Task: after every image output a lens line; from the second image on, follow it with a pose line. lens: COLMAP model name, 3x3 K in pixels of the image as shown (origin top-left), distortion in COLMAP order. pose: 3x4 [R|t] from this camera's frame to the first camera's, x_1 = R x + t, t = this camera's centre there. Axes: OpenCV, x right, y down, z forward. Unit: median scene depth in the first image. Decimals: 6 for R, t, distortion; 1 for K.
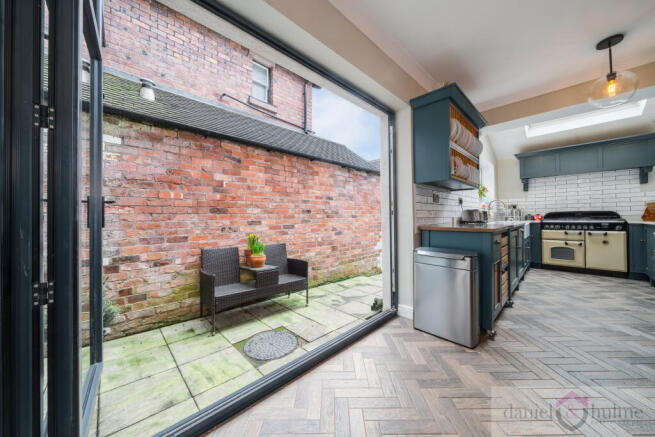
lens RADIAL K [[226.7, 0, 334.1], [0, 226.7, 215.3], [0, 0, 1]] dist [-0.000993, -0.000193]
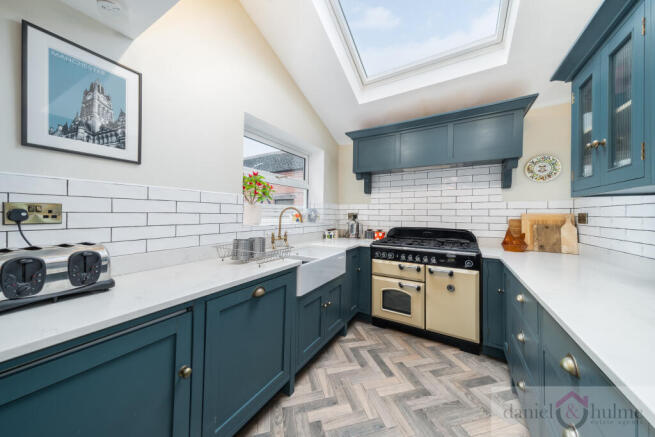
lens RADIAL K [[225.6, 0, 324.2], [0, 225.6, 214.0], [0, 0, 1]] dist [0.000859, 0.000061]
pose [[0.968106, 0.028392, 0.248926, 0.718686], [-0.028387, 0.999590, -0.003610, -0.052364], [-0.248926, -0.003571, 0.968516, 0.512909]]
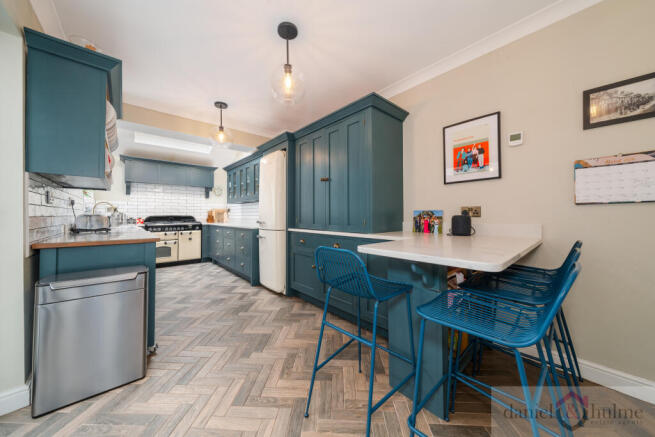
lens RADIAL K [[225.6, 0, 324.2], [0, 225.6, 214.0], [0, 0, 1]] dist [0.000859, 0.000061]
pose [[0.061081, 0.016061, 0.998004, -0.102805], [-0.008535, 0.999842, -0.015568, -0.016286], [-0.998096, -0.007567, 0.061209, 0.110476]]
